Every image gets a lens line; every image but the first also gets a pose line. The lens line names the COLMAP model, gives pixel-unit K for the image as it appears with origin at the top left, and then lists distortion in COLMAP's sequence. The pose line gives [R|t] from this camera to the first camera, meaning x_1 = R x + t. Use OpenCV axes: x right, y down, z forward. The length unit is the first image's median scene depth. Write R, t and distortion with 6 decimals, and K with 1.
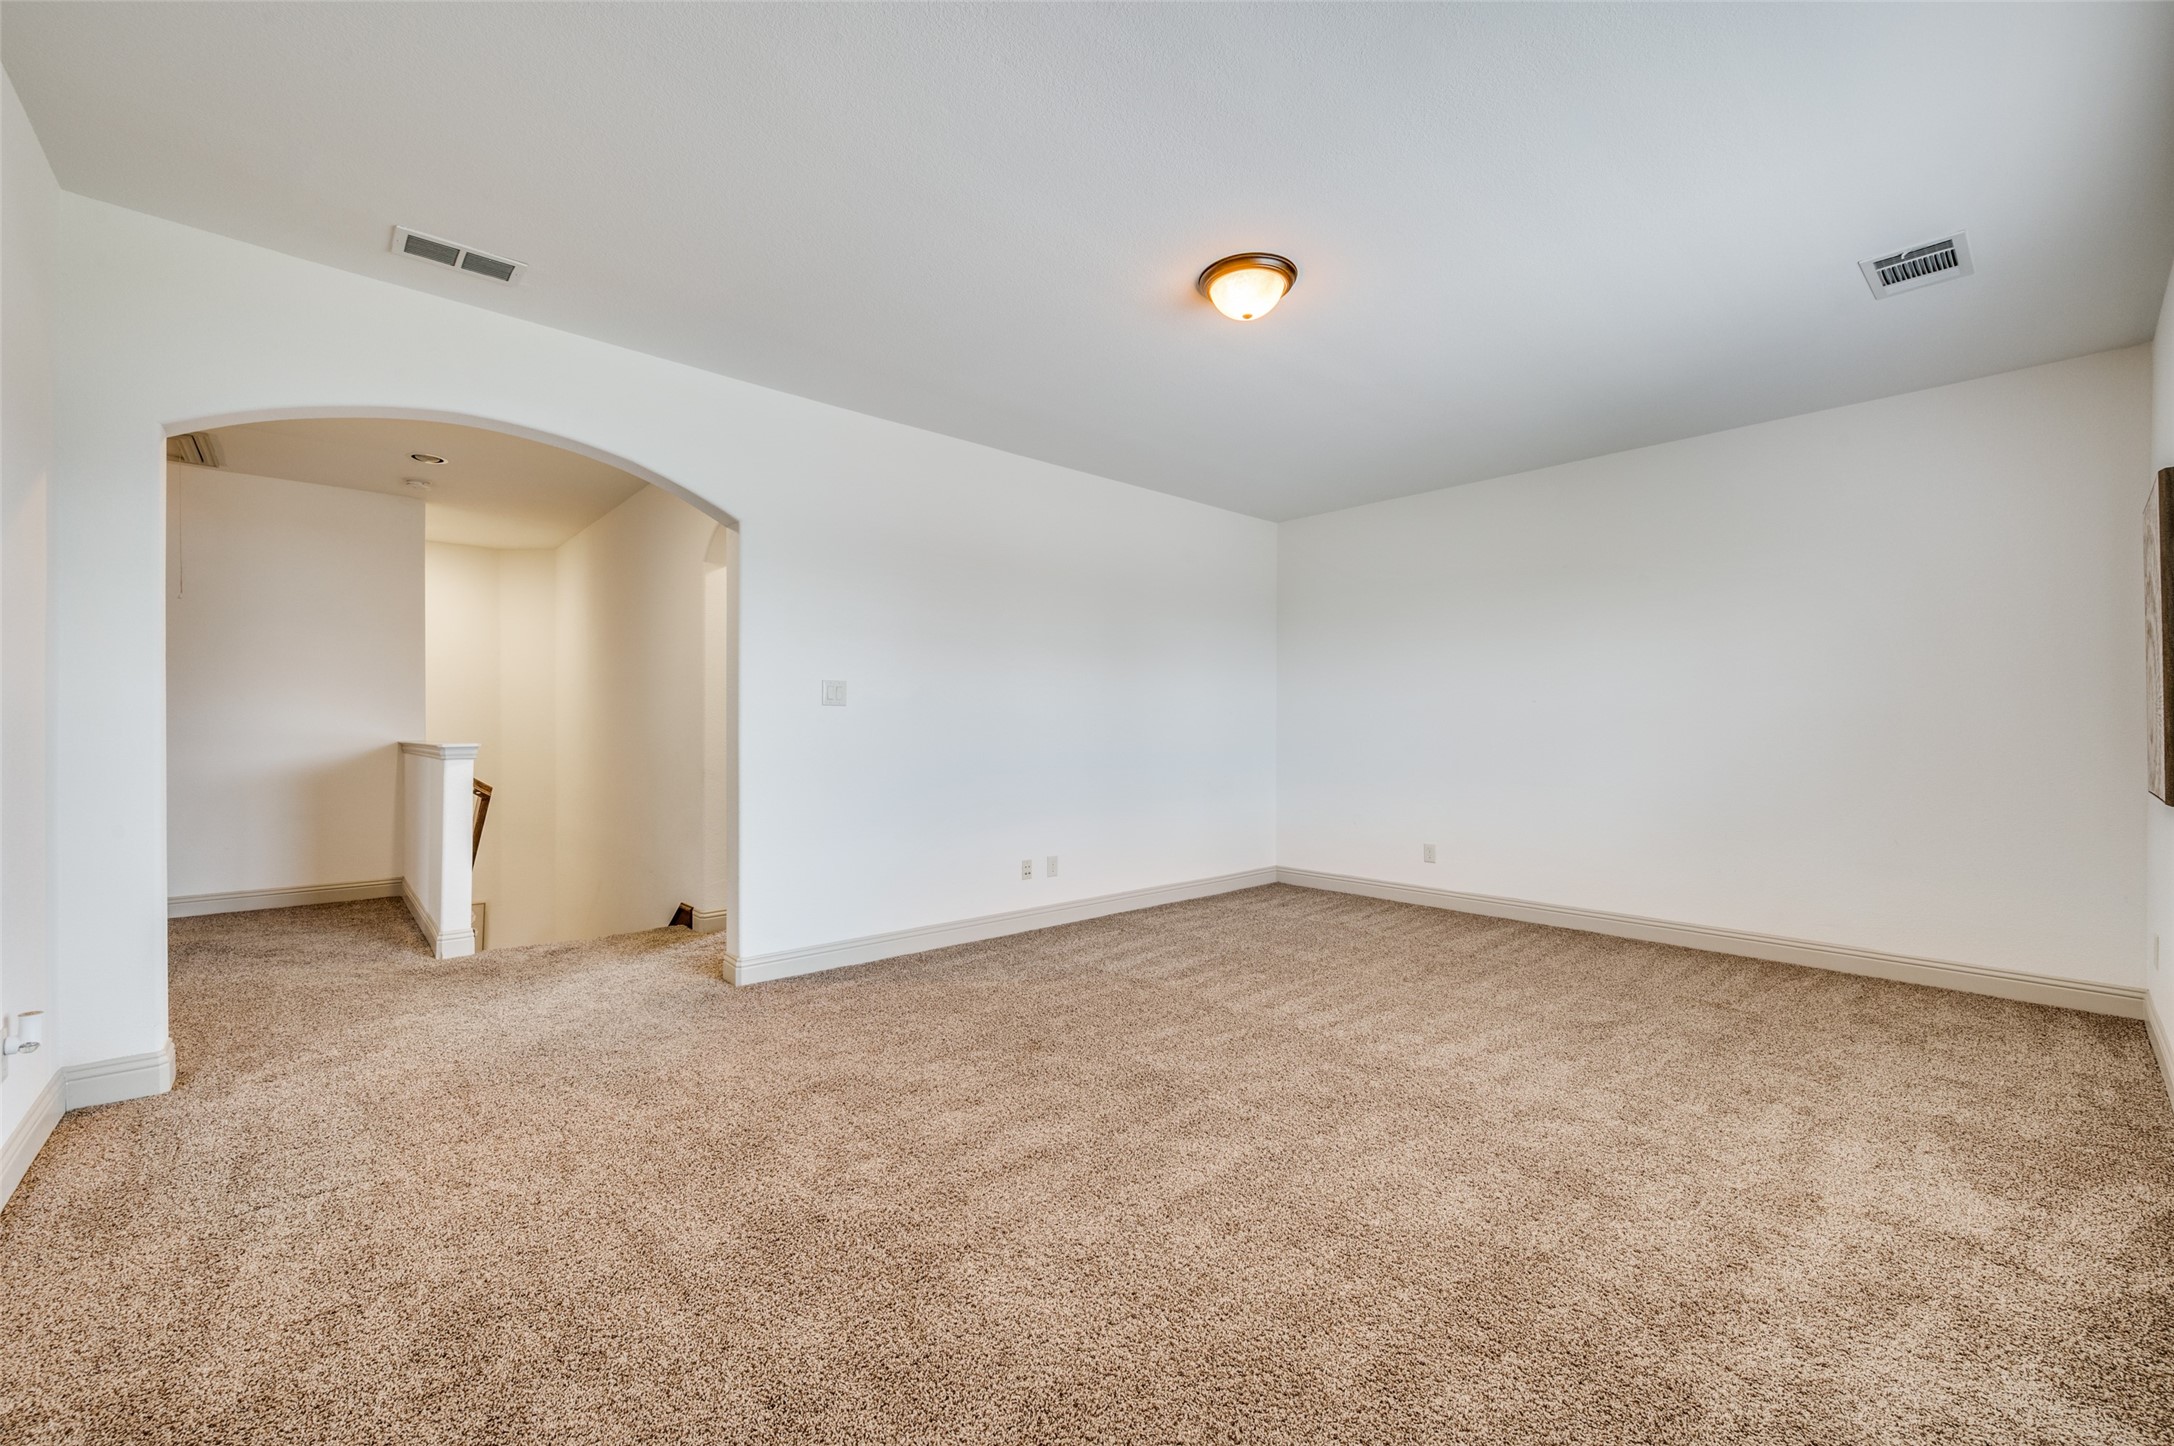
lens RADIAL K [[872.1, 0, 1082.3], [0, 872.1, 726.3], [0, 0, 1]] dist [-0.003731, -0.000088]
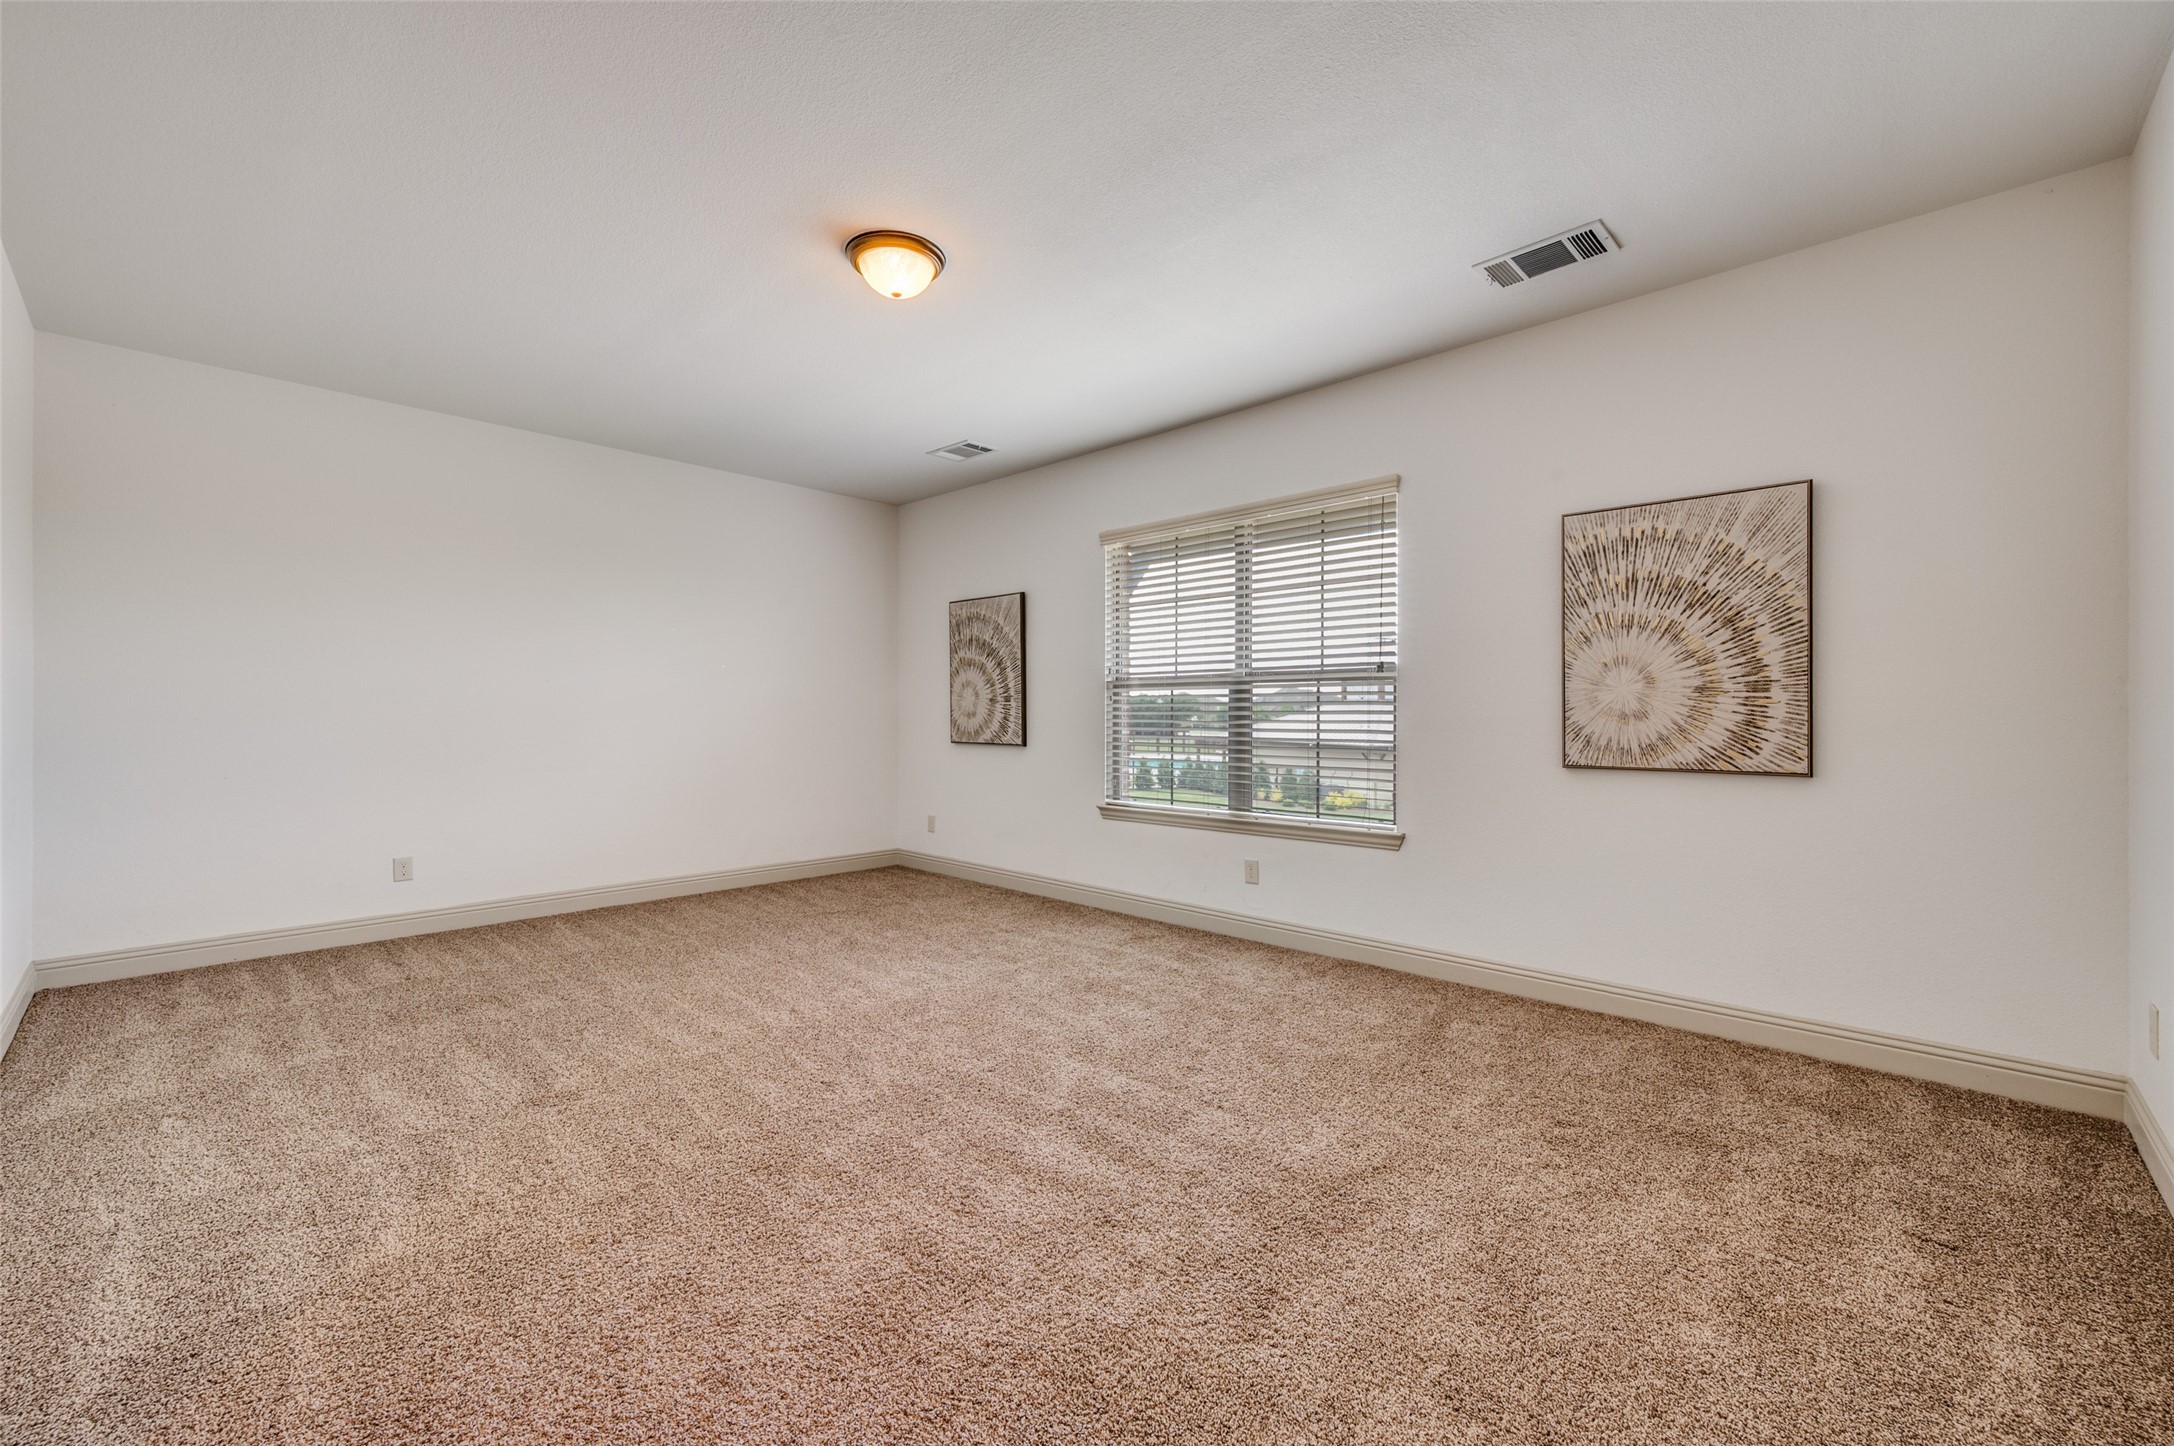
lens RADIAL K [[872.1, 0, 1082.4], [0, 872.1, 717.0], [0, 0, 1]] dist [-0.003731, -0.000088]
pose [[-0.075565, -0.008763, 0.997102, -0.811642], [-0.008345, 0.999932, 0.008155, -0.004712], [-0.997106, -0.007704, -0.075633, 0.855900]]
